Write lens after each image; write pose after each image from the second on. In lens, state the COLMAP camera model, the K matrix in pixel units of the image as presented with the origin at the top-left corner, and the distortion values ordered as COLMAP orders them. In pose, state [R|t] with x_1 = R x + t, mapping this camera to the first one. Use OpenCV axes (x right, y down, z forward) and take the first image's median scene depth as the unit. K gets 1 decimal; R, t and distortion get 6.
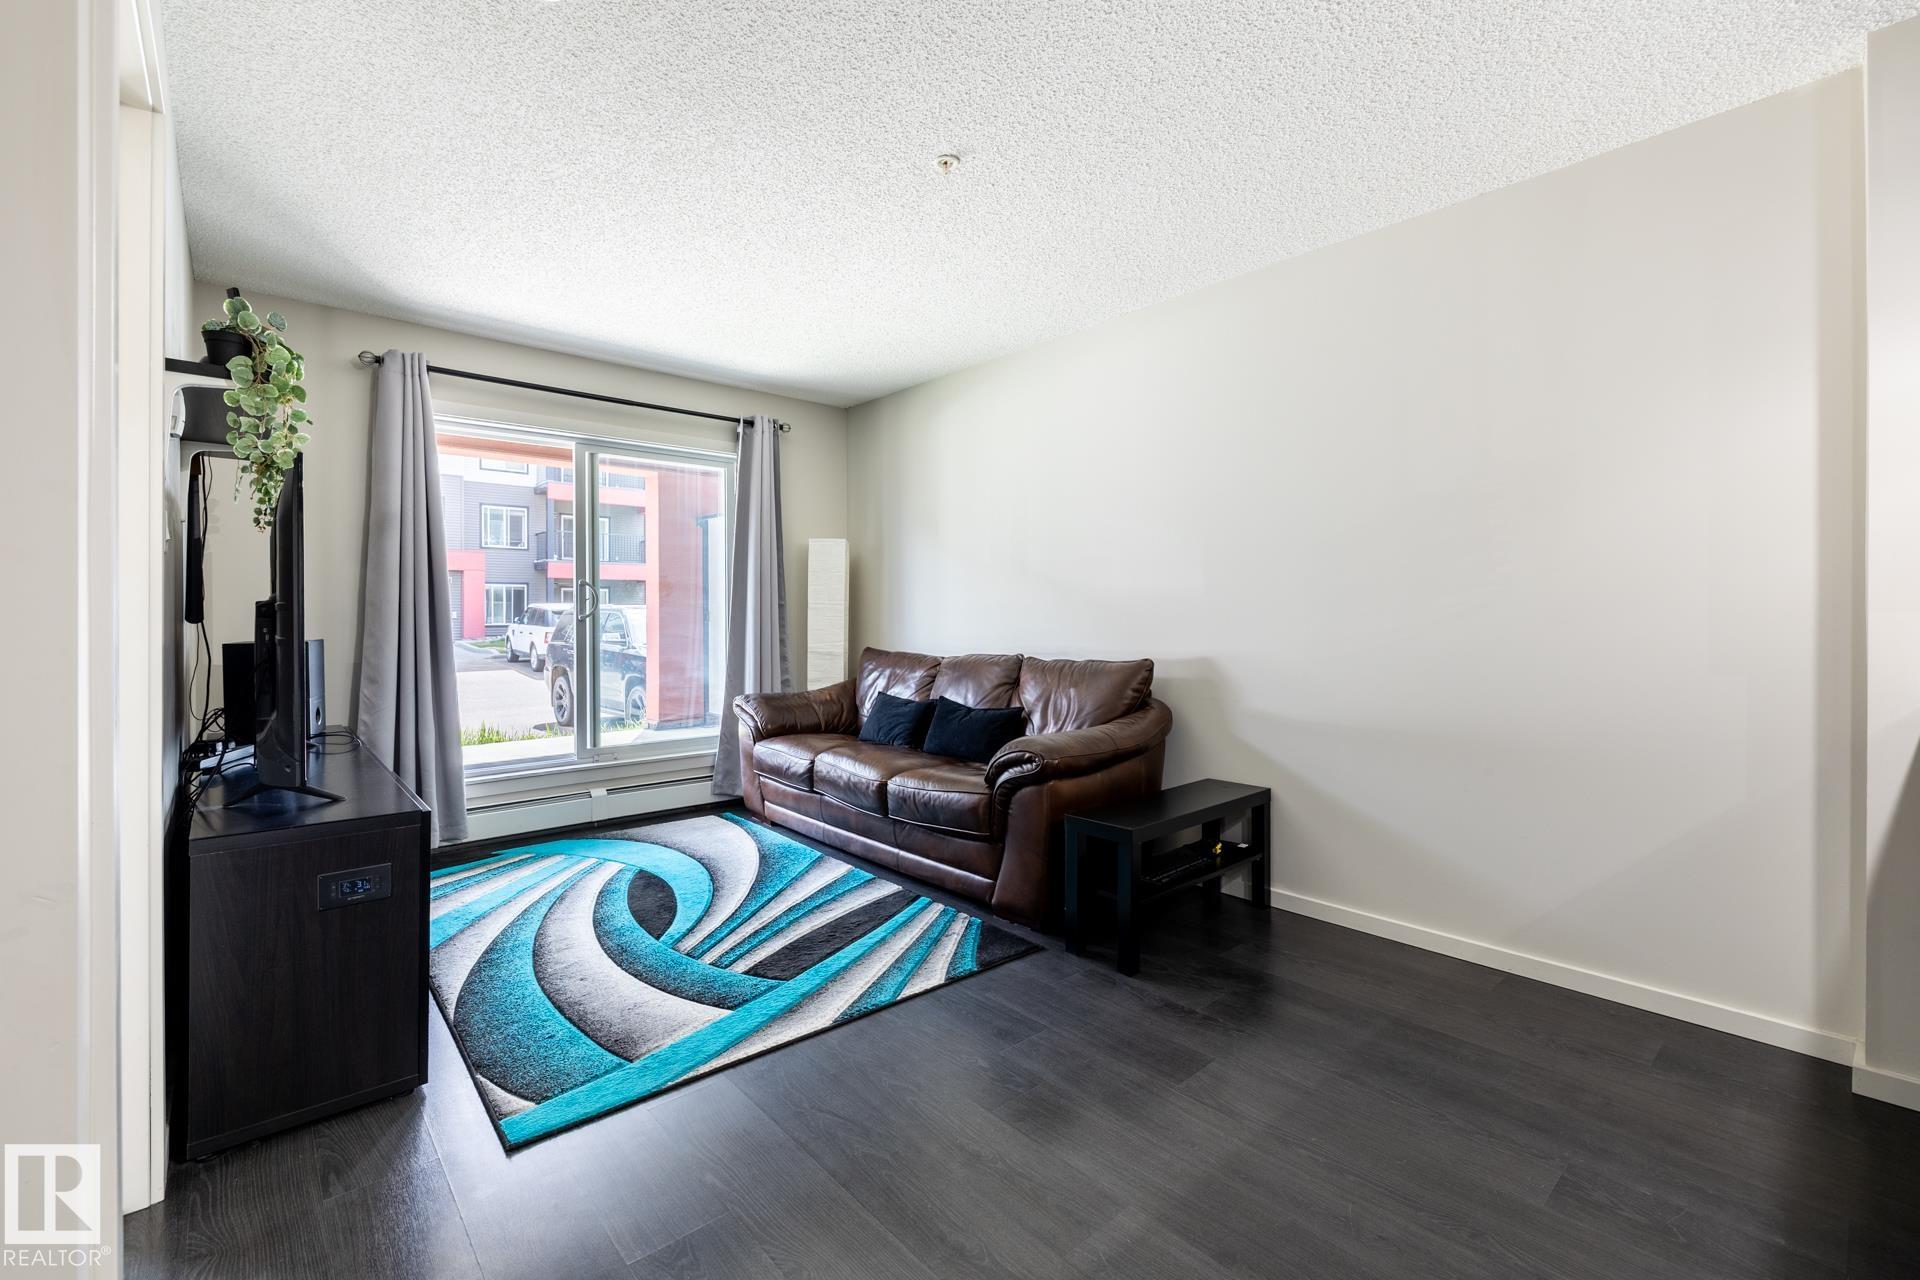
lens RADIAL K [[802.9, 0, 936.3], [0, 802.9, 617.0], [0, 0, 1]] dist [0.000596, 0.000081]
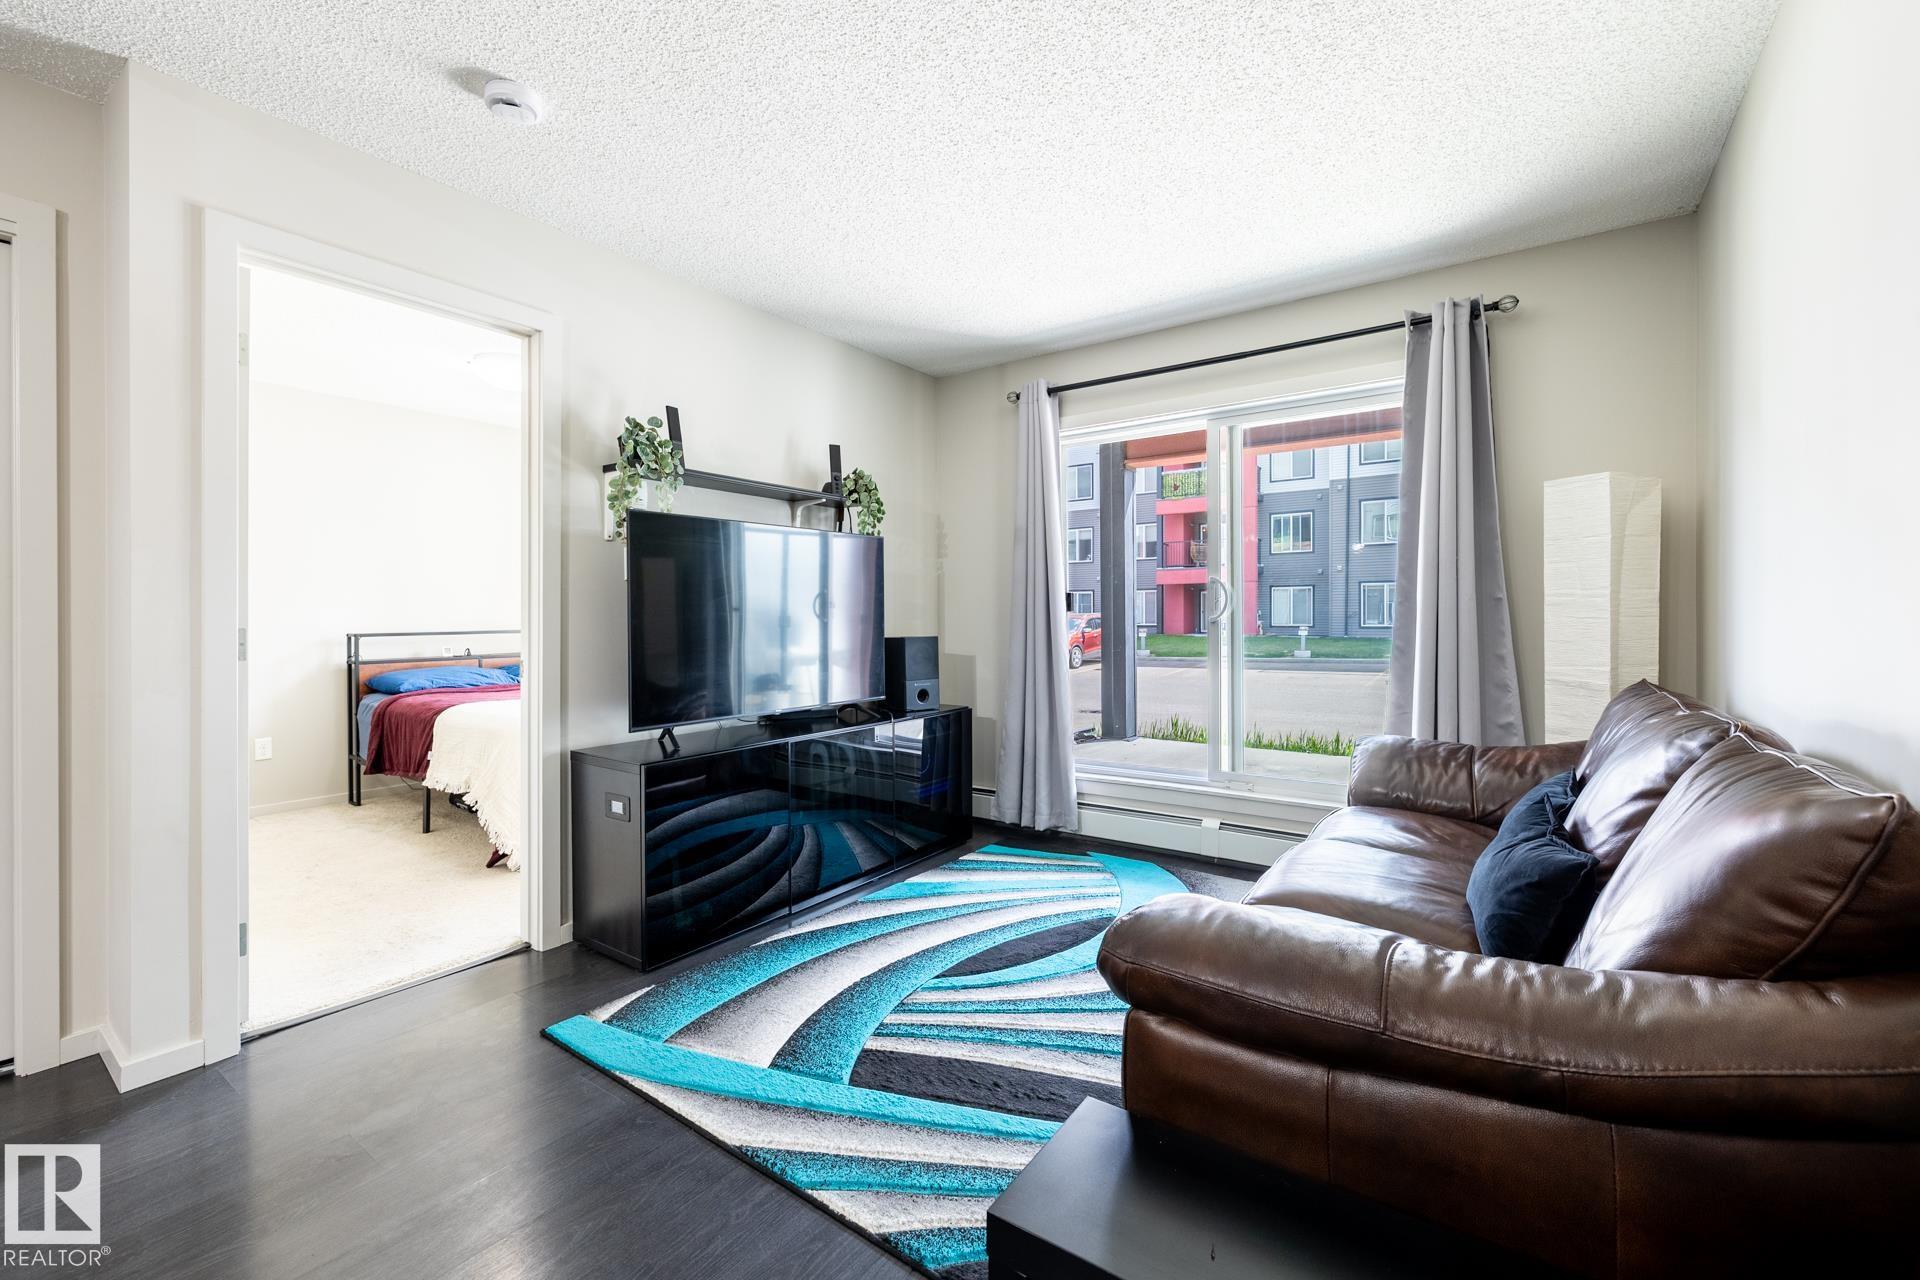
lens RADIAL K [[802.9, 0, 936.3], [0, 802.9, 617.0], [0, 0, 1]] dist [0.000596, 0.000081]
pose [[0.239804, 0.000299, -0.970821, 0.523885], [-0.000294, 1.000000, 0.000235, -0.002164], [0.970821, 0.000229, 0.239804, 0.788744]]
